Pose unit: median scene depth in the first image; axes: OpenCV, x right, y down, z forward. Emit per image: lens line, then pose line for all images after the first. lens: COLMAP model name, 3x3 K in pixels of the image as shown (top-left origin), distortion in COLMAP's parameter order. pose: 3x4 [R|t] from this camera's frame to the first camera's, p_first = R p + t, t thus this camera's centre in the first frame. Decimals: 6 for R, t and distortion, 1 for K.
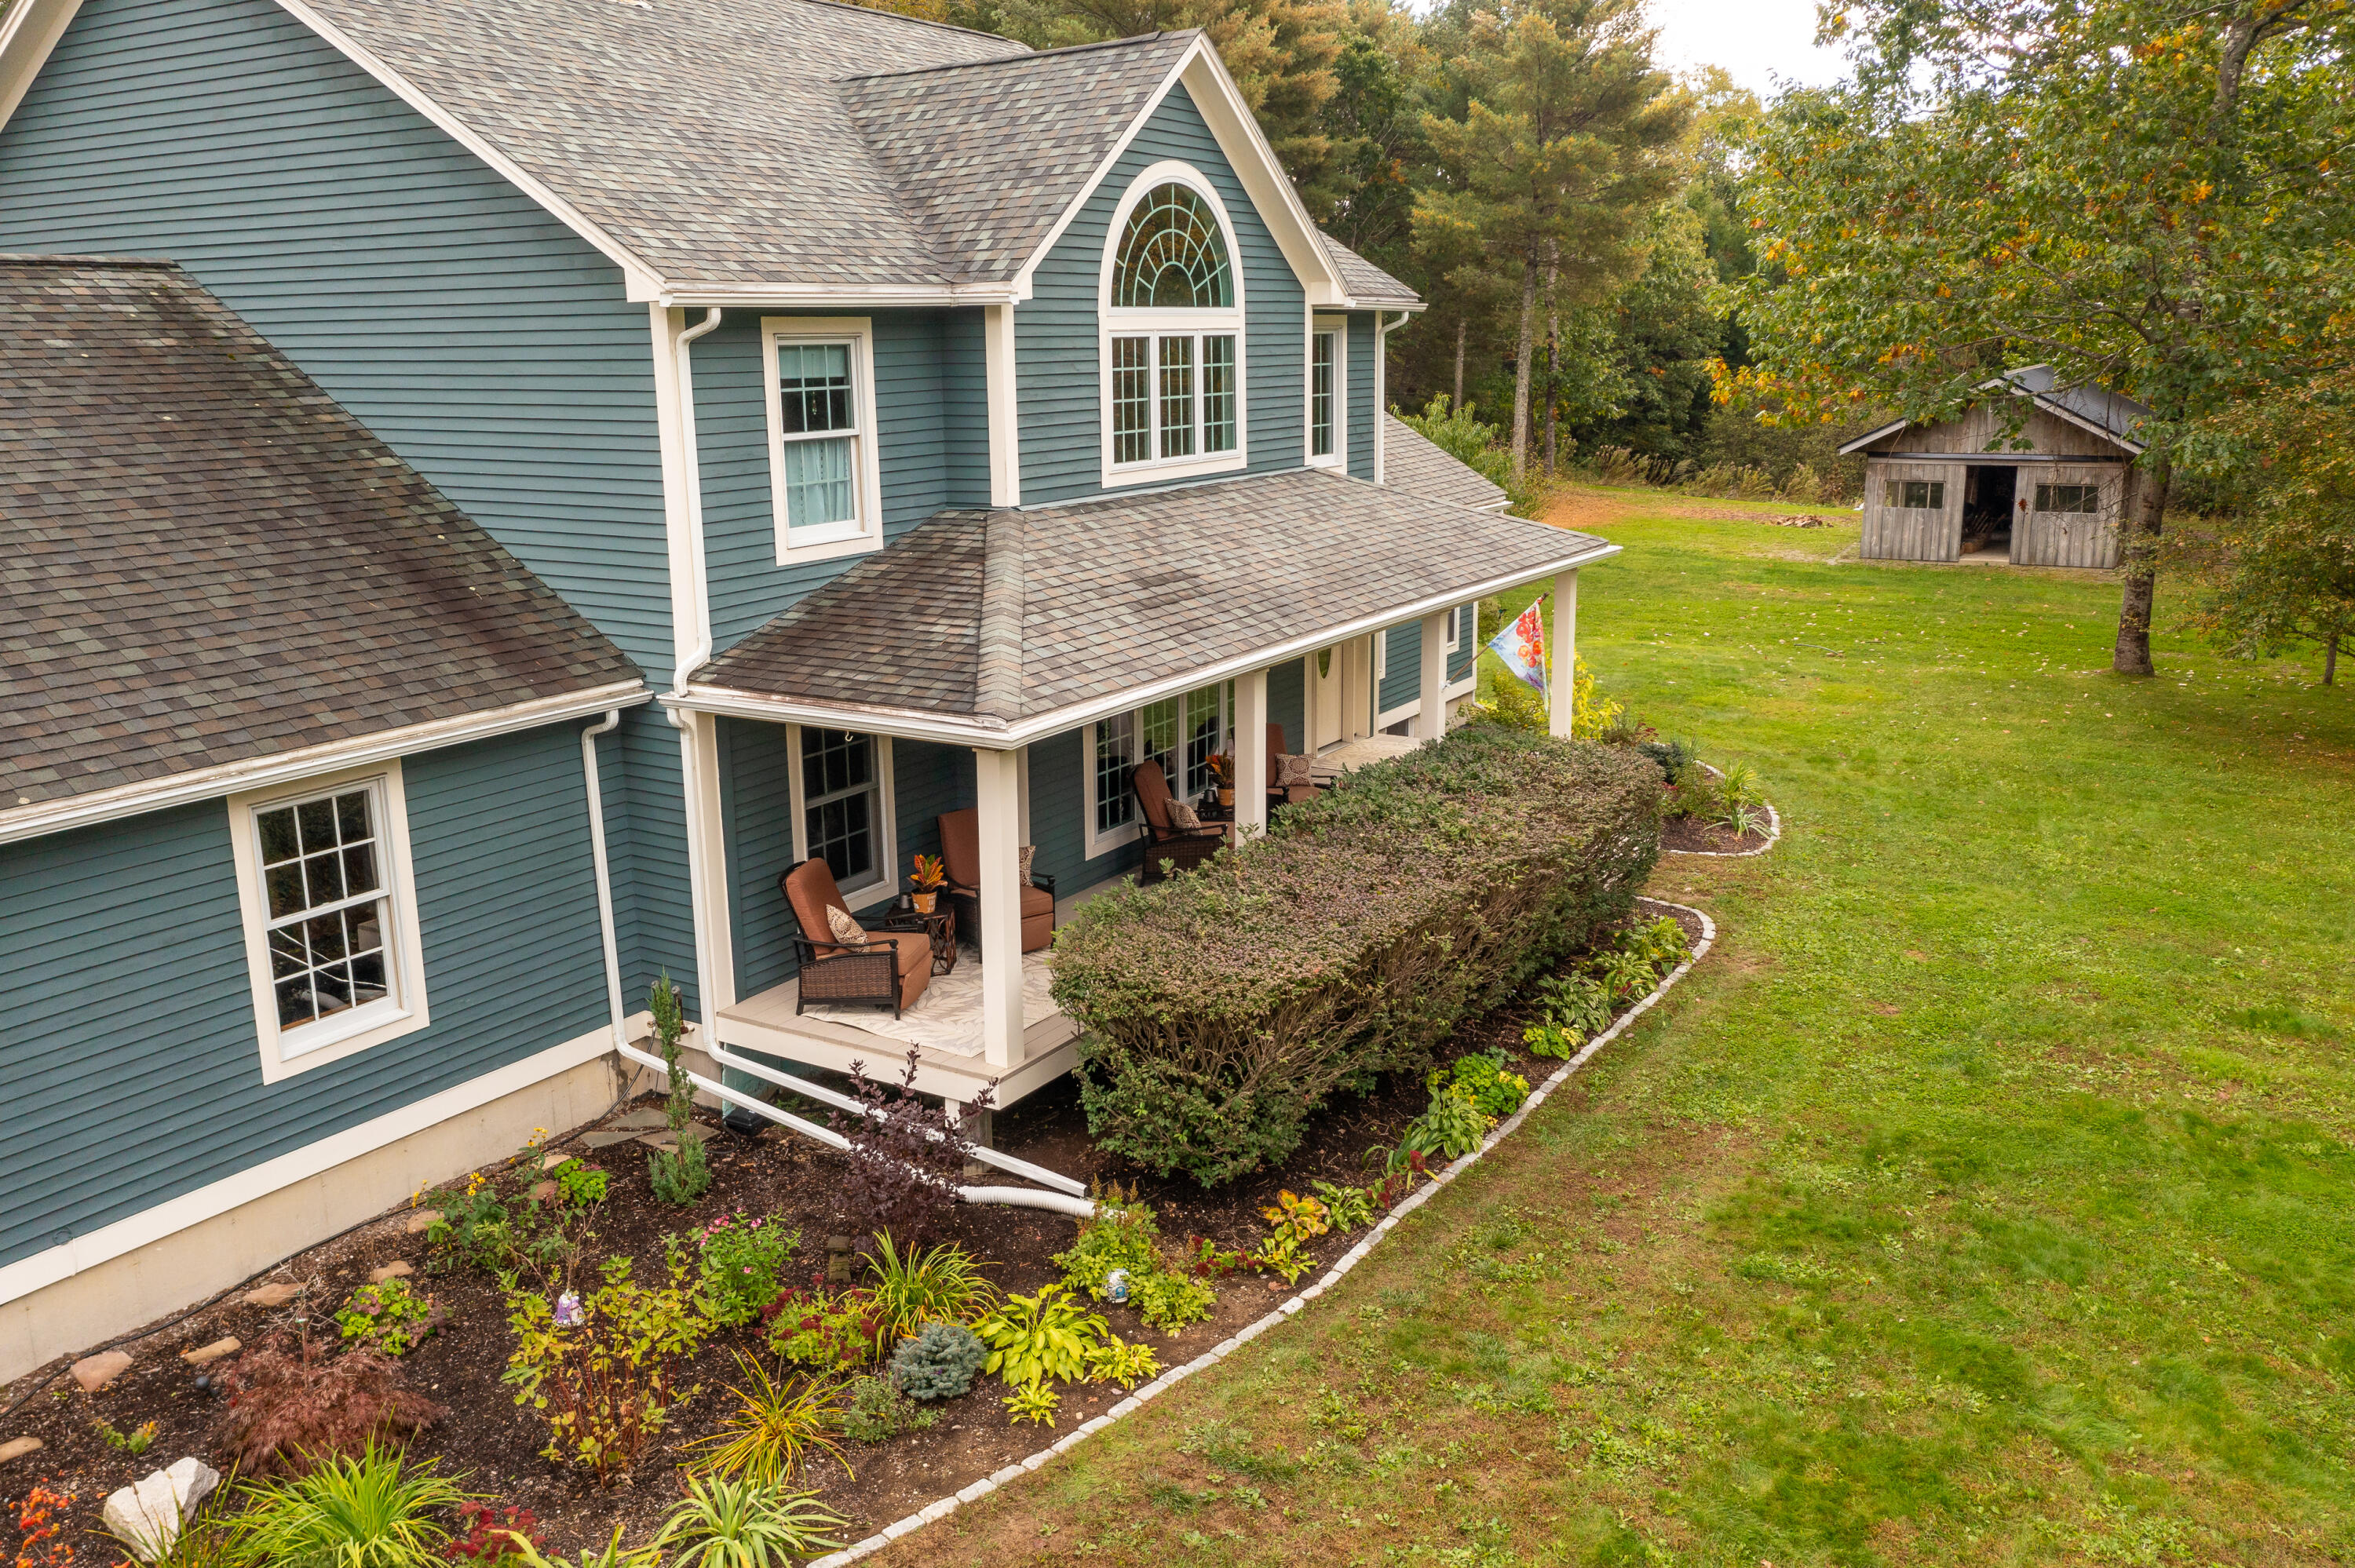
lens RADIAL K [[1854.8, 0, 1177.5], [0, 1854.8, 784.0], [0, 0, 1]] dist [0.007548, -0.001894]
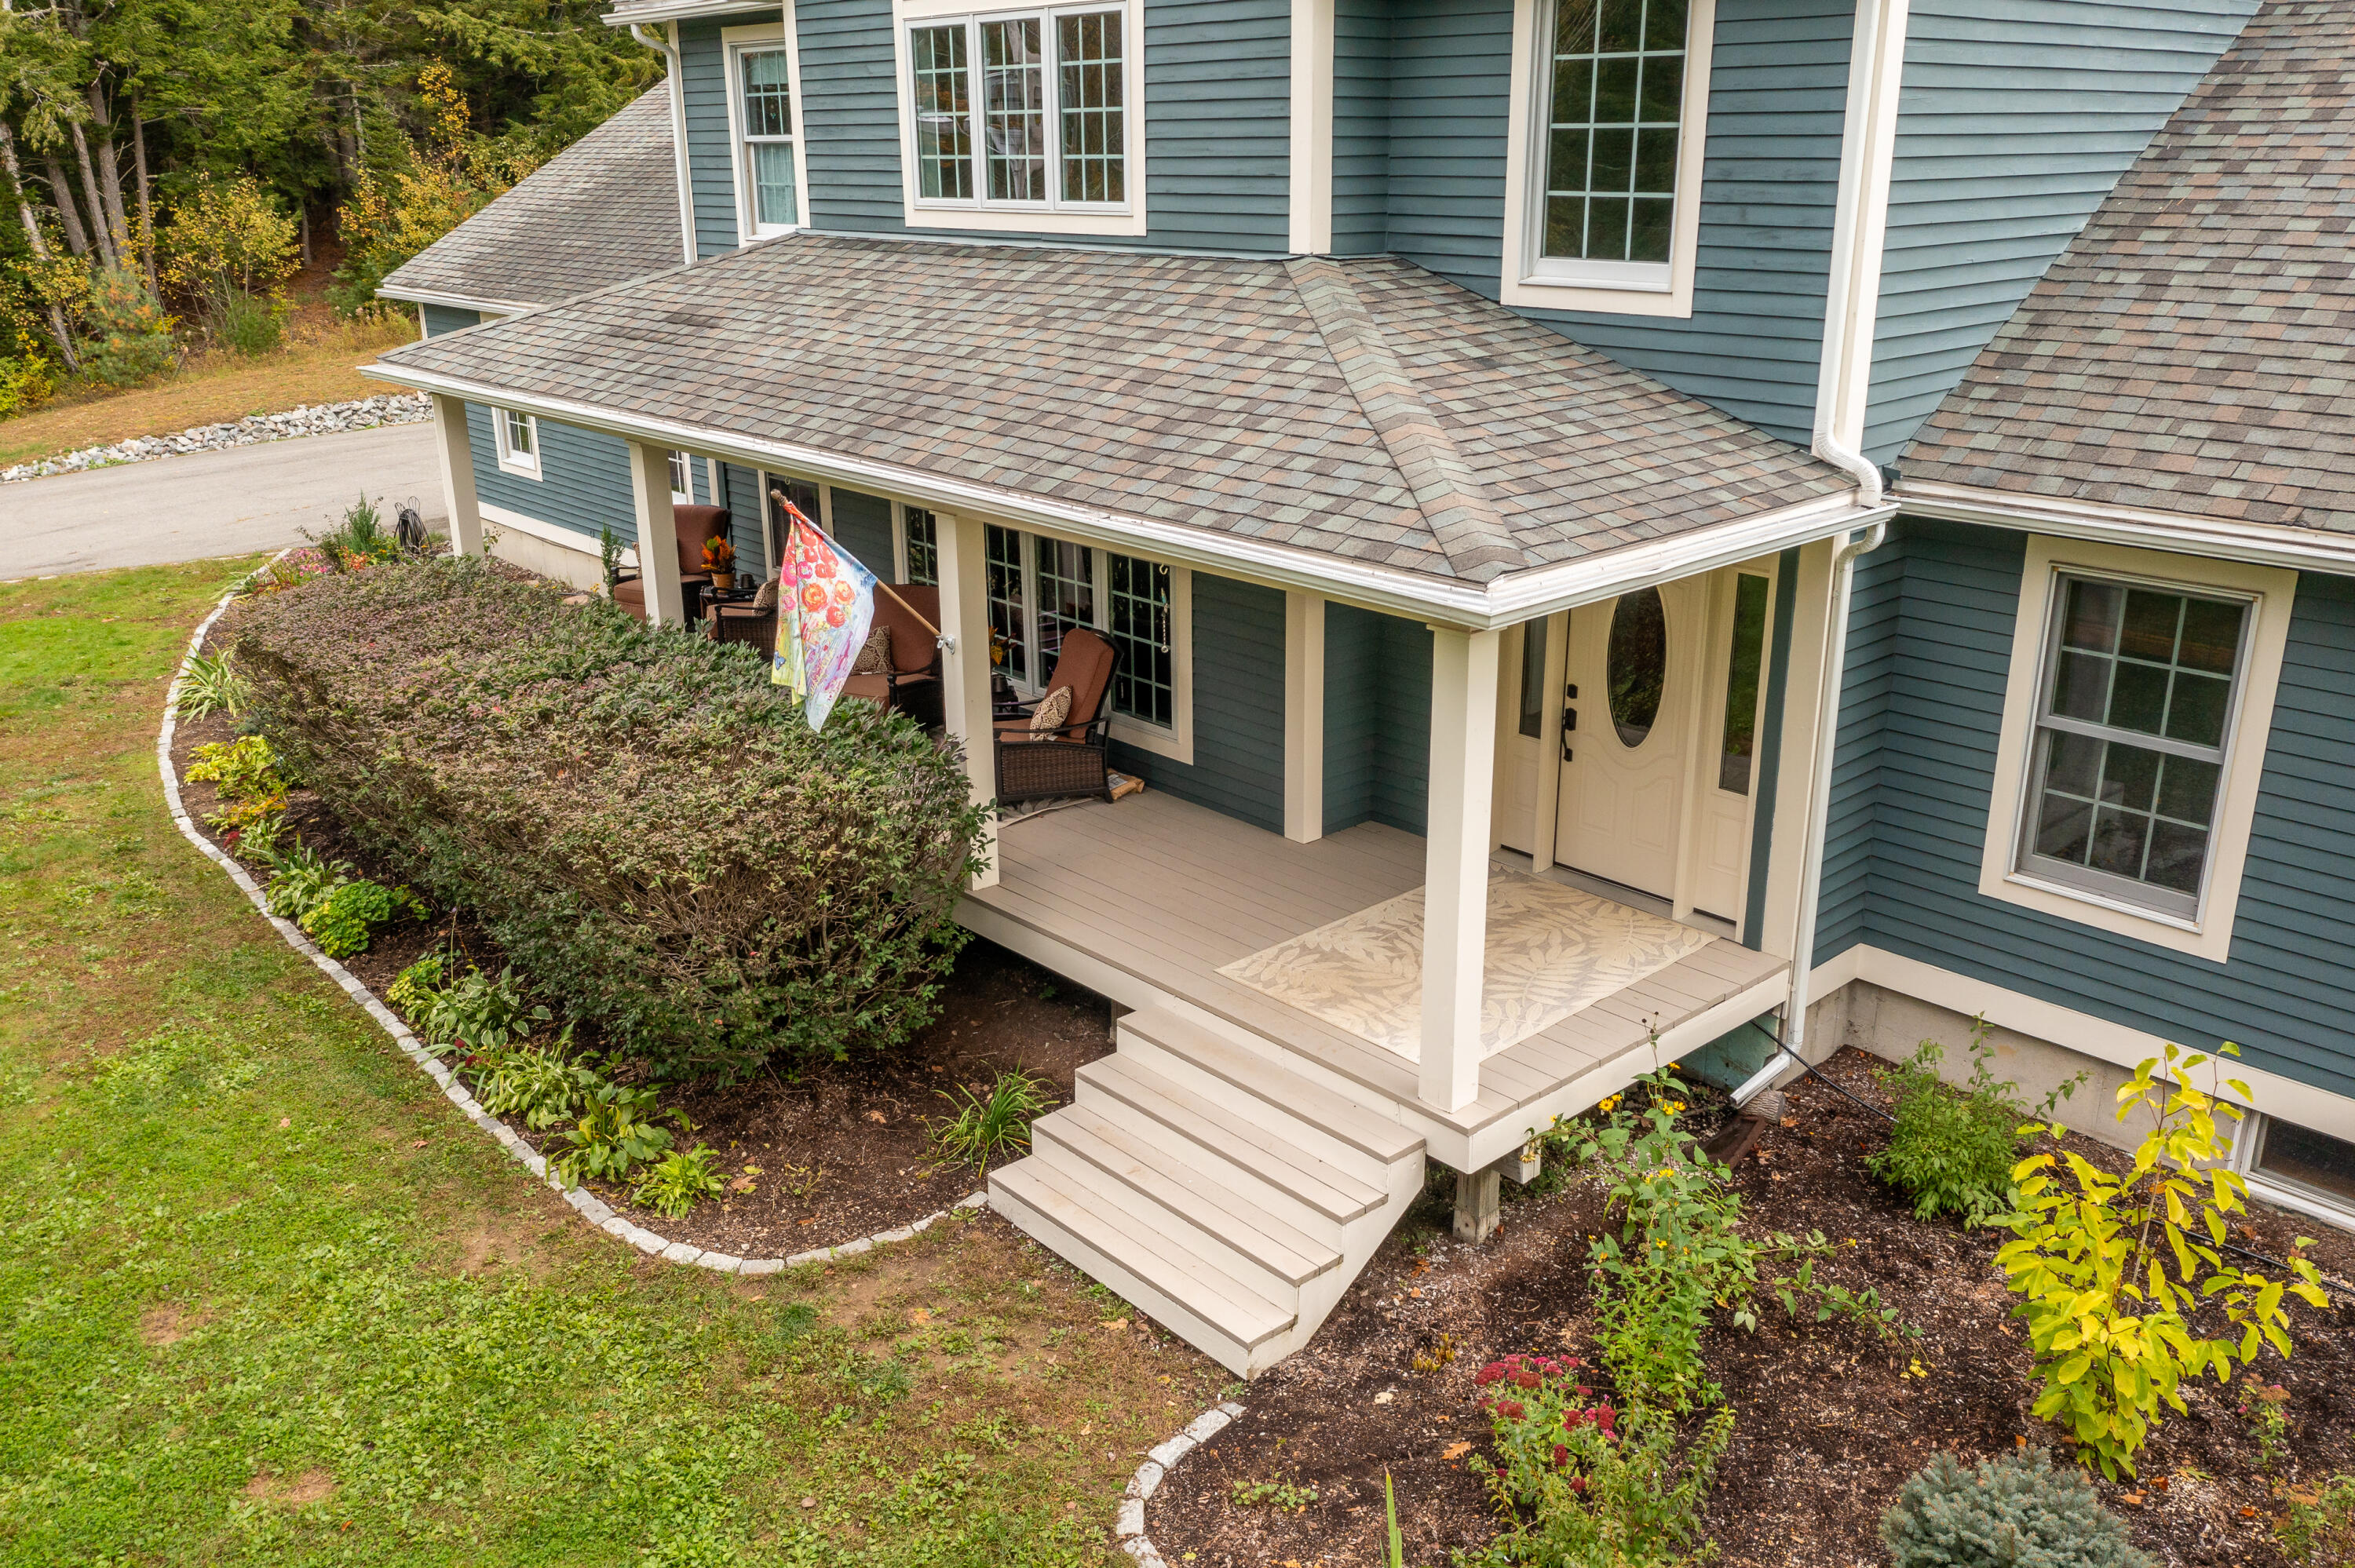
lens RADIAL K [[1854.8, 0, 1177.5], [0, 1854.8, 784.0], [0, 0, 1]] dist [0.007548, -0.001894]
pose [[-0.269730, 0.344277, -0.899288, 0.707906], [-0.200584, 0.893328, 0.402158, -0.280235], [0.941813, 0.288857, -0.171901, 1.270676]]
